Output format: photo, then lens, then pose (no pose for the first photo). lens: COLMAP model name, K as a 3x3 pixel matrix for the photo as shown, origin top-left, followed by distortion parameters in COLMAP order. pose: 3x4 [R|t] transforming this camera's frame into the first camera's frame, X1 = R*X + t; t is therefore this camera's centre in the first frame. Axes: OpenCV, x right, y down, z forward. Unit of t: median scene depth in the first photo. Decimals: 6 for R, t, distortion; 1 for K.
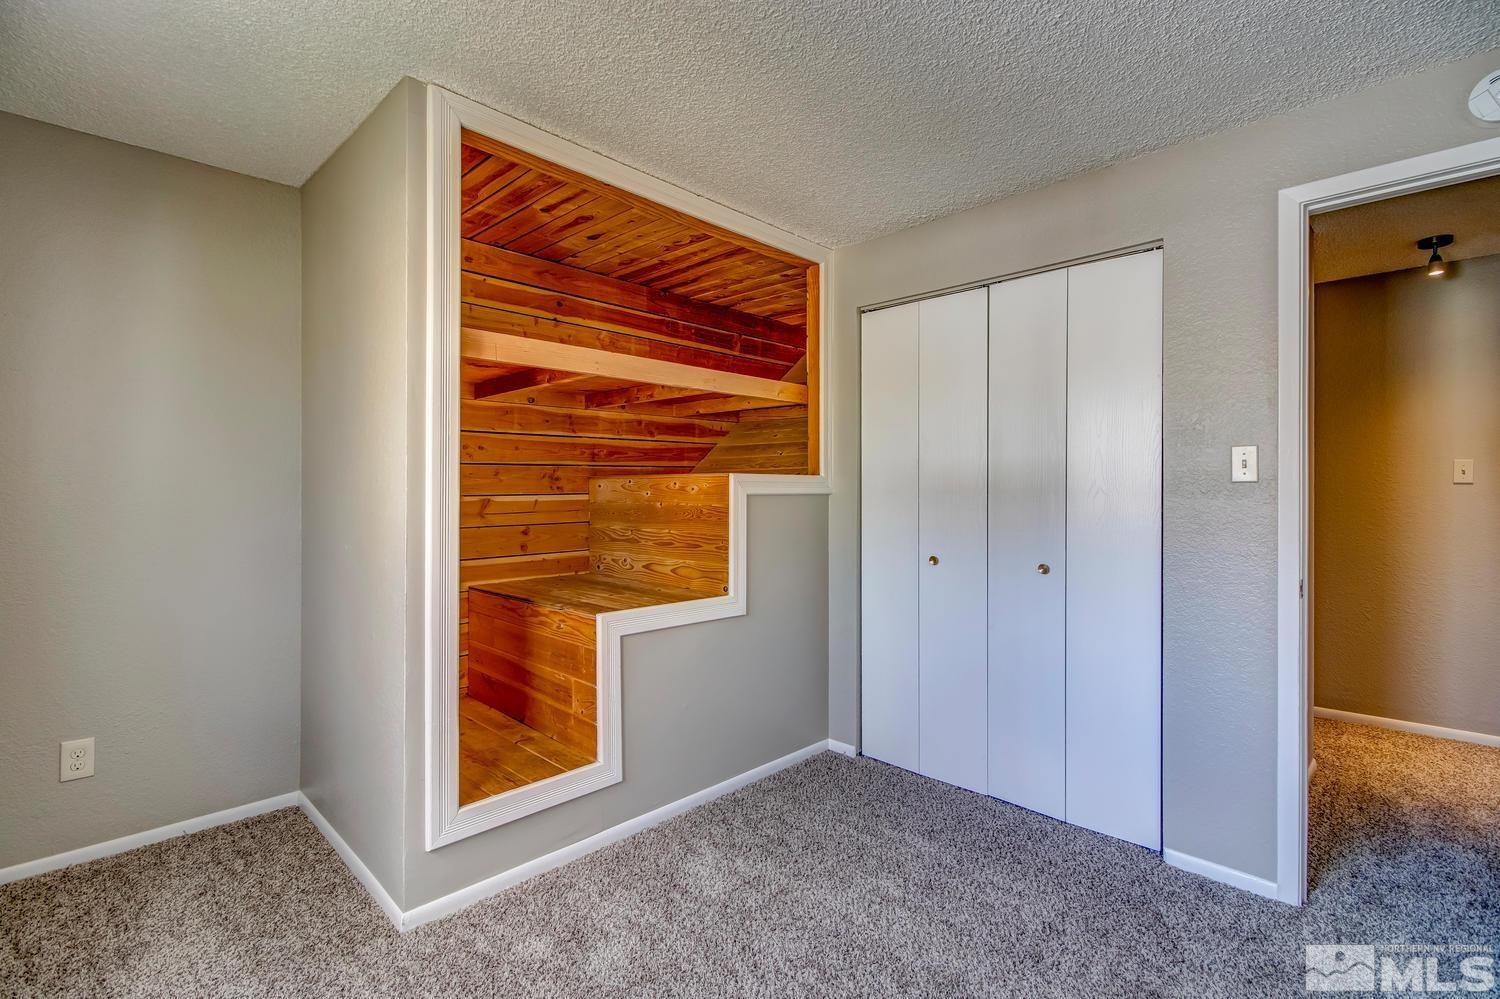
lens RADIAL K [[693.2, 0, 747.2], [0, 693.2, 491.2], [0, 0, 1]] dist [0.002726, -0.004040]
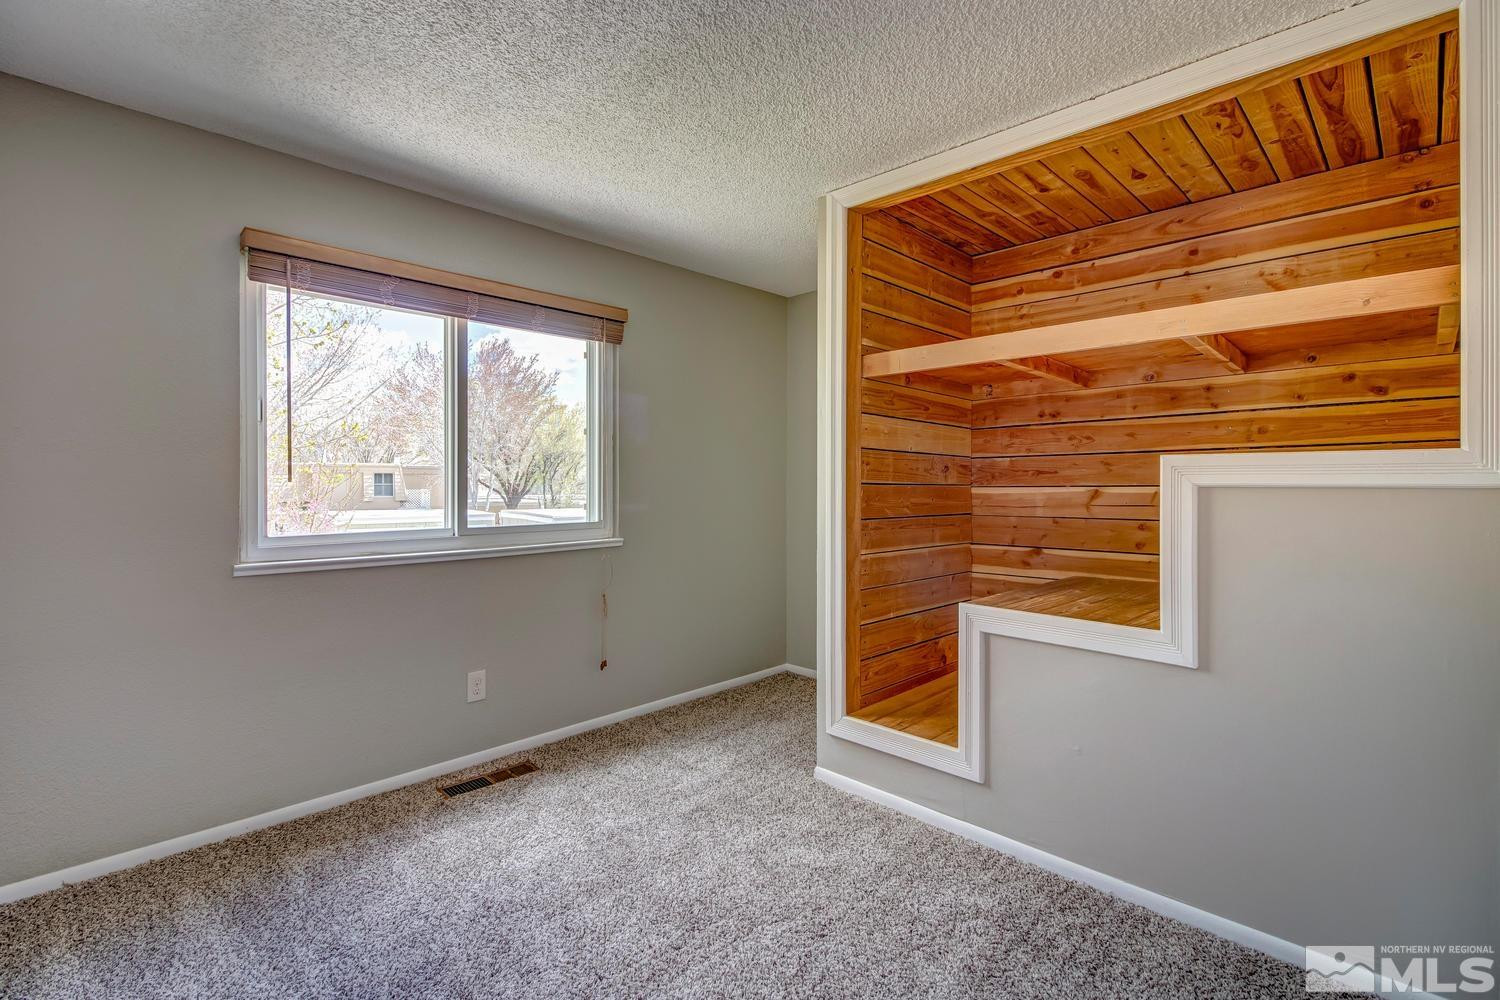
lens RADIAL K [[693.2, 0, 743.0], [0, 693.2, 485.9], [0, 0, 1]] dist [0.002726, -0.004040]
pose [[-0.014061, 0.005375, -0.999887, 0.656805], [-0.004571, 0.999975, 0.005440, 0.002935], [0.999891, 0.004647, -0.014036, 0.574759]]
